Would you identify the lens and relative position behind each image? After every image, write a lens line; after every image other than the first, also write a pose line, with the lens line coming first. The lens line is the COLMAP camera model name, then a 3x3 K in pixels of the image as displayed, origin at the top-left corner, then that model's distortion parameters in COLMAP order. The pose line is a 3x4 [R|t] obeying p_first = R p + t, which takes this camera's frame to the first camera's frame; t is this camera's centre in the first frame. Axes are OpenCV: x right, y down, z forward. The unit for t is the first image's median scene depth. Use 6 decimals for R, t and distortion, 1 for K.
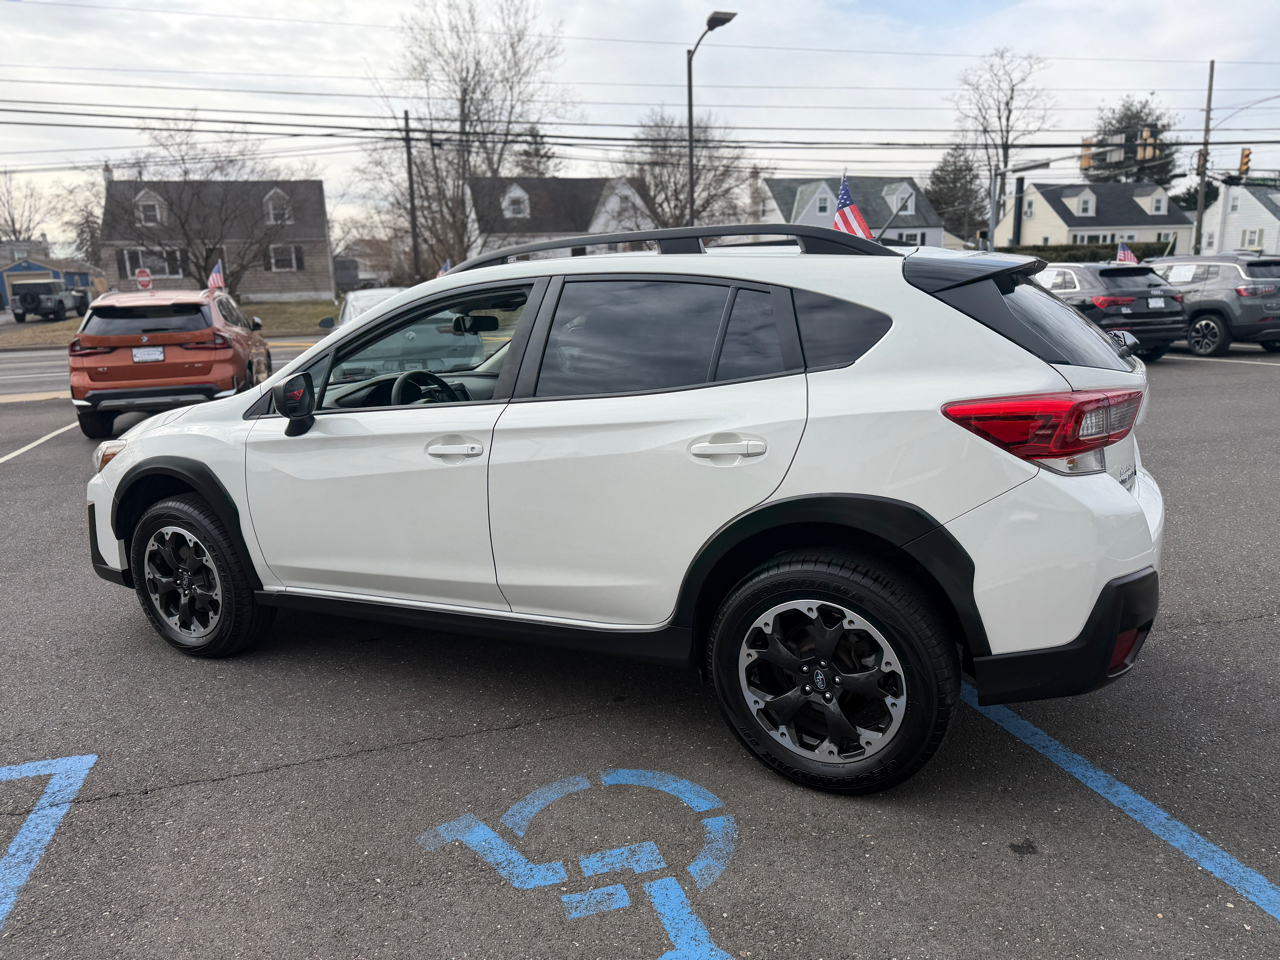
lens RADIAL K [[908.1, 0, 635.7], [0, 908.1, 479.1], [0, 0, 1]] dist [0.034928, -0.038683]
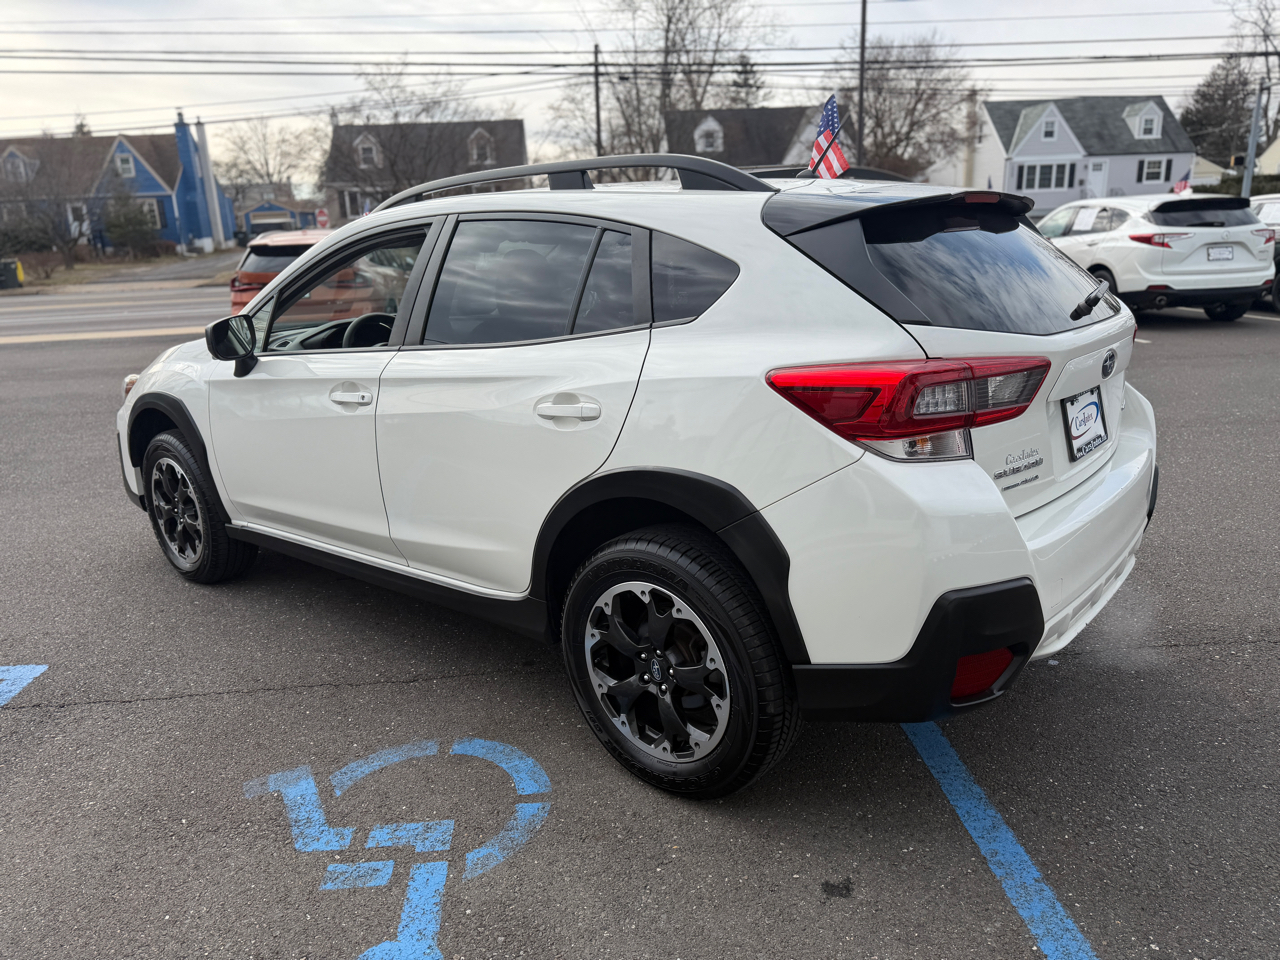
lens RADIAL K [[908.1, 0, 629.3], [0, 908.1, 480.1], [0, 0, 1]] dist [0.034928, -0.038683]
pose [[0.973739, 0.058091, -0.220132, 0.272510], [-0.043377, 0.996526, 0.071101, -0.023079], [0.223497, -0.059685, 0.972875, 0.094972]]
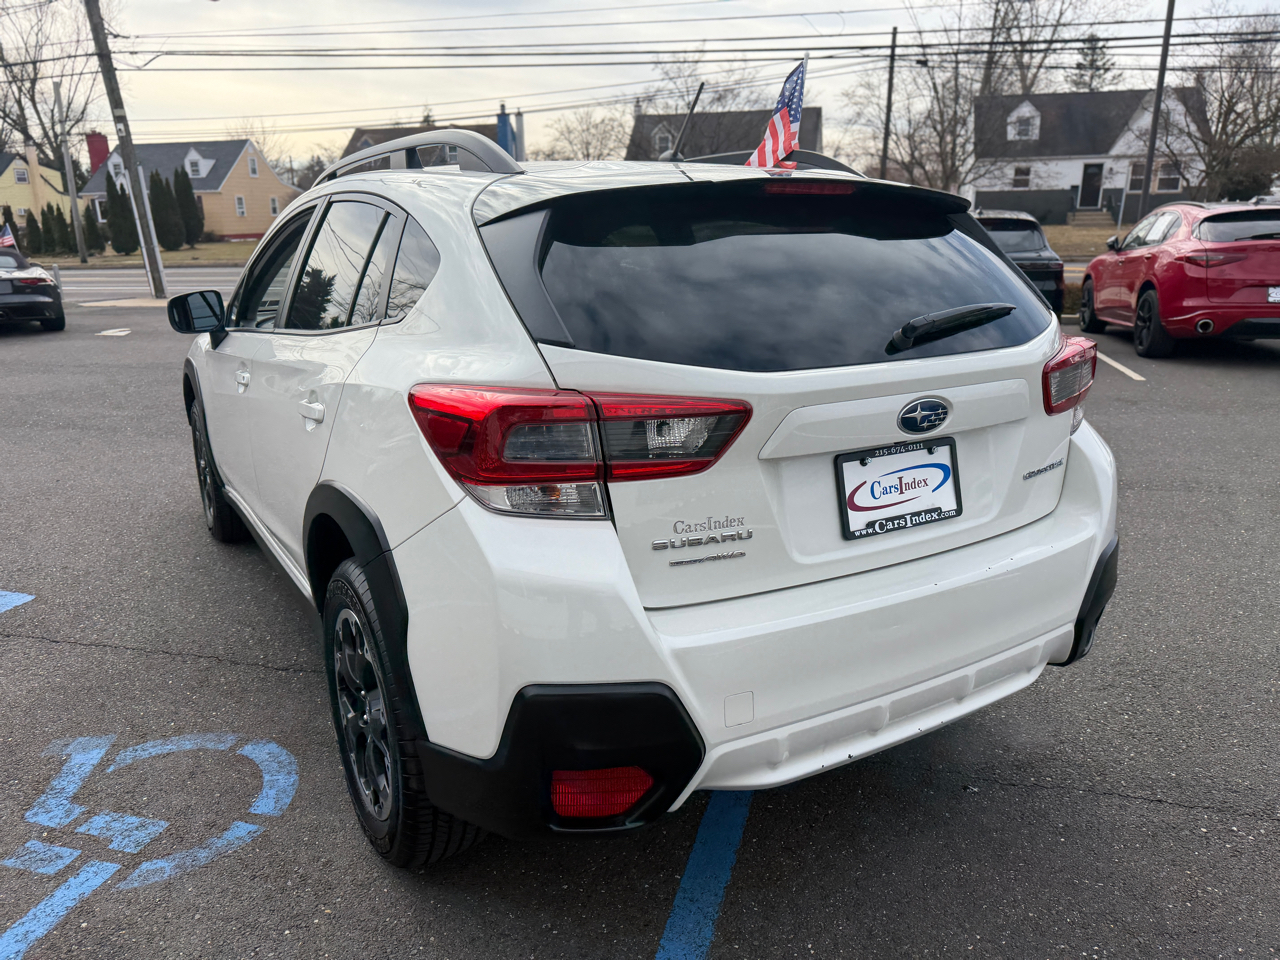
lens RADIAL K [[908.1, 0, 631.4], [0, 908.1, 482.7], [0, 0, 1]] dist [0.034928, -0.038683]
pose [[0.851524, 0.168317, -0.496564, 0.574265], [-0.130460, 0.985303, 0.110264, -0.072703], [0.507825, -0.029110, 0.860968, 0.319855]]
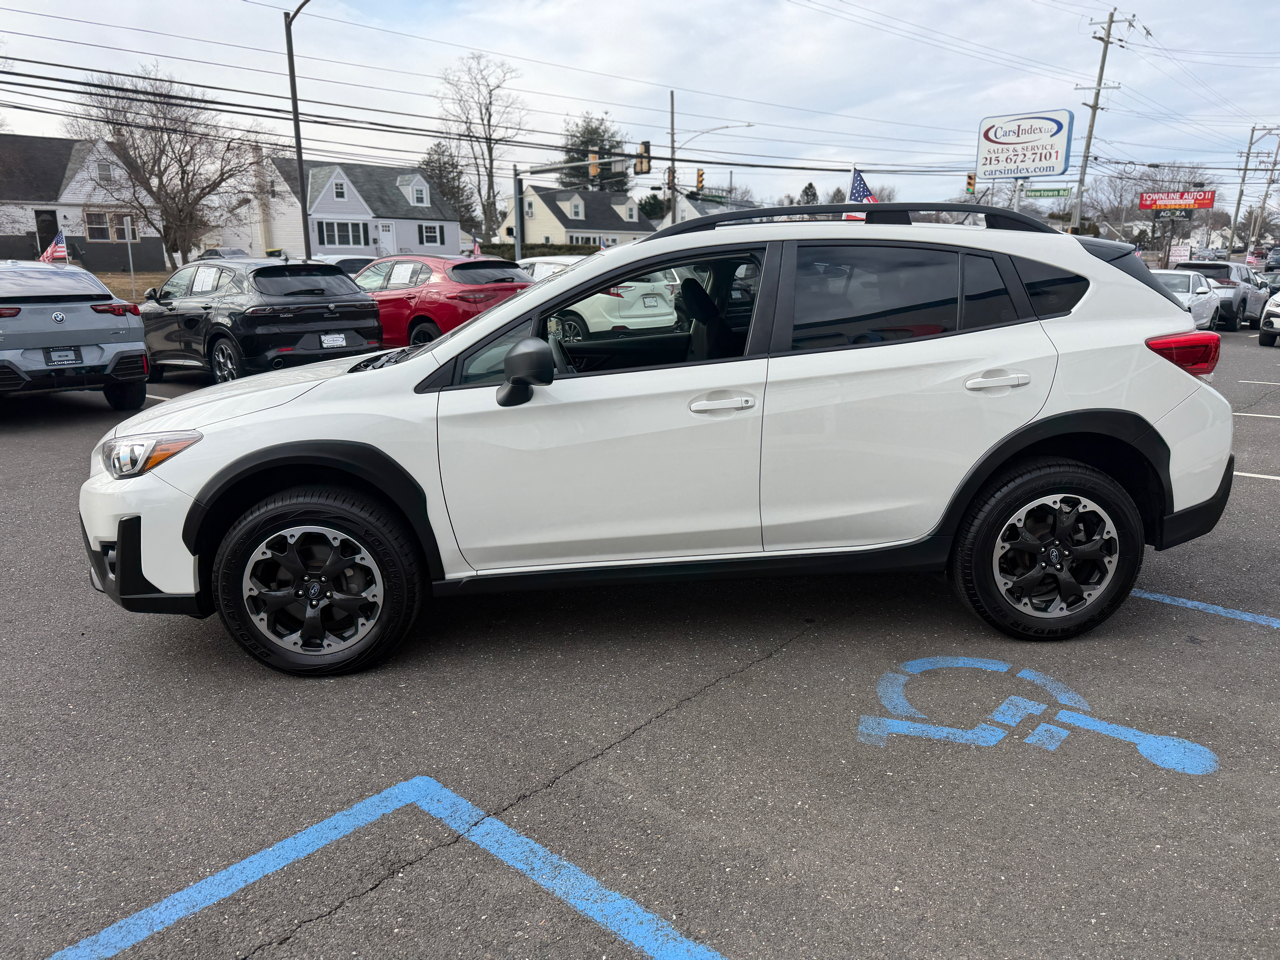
lens RADIAL K [[908.1, 0, 639.4], [0, 908.1, 490.0], [0, 0, 1]] dist [0.034928, -0.038683]
pose [[0.852453, -0.099771, 0.513196, -0.730401], [0.089924, 0.994973, 0.044064, 0.010362], [-0.515012, 0.008586, 0.857140, 0.130805]]
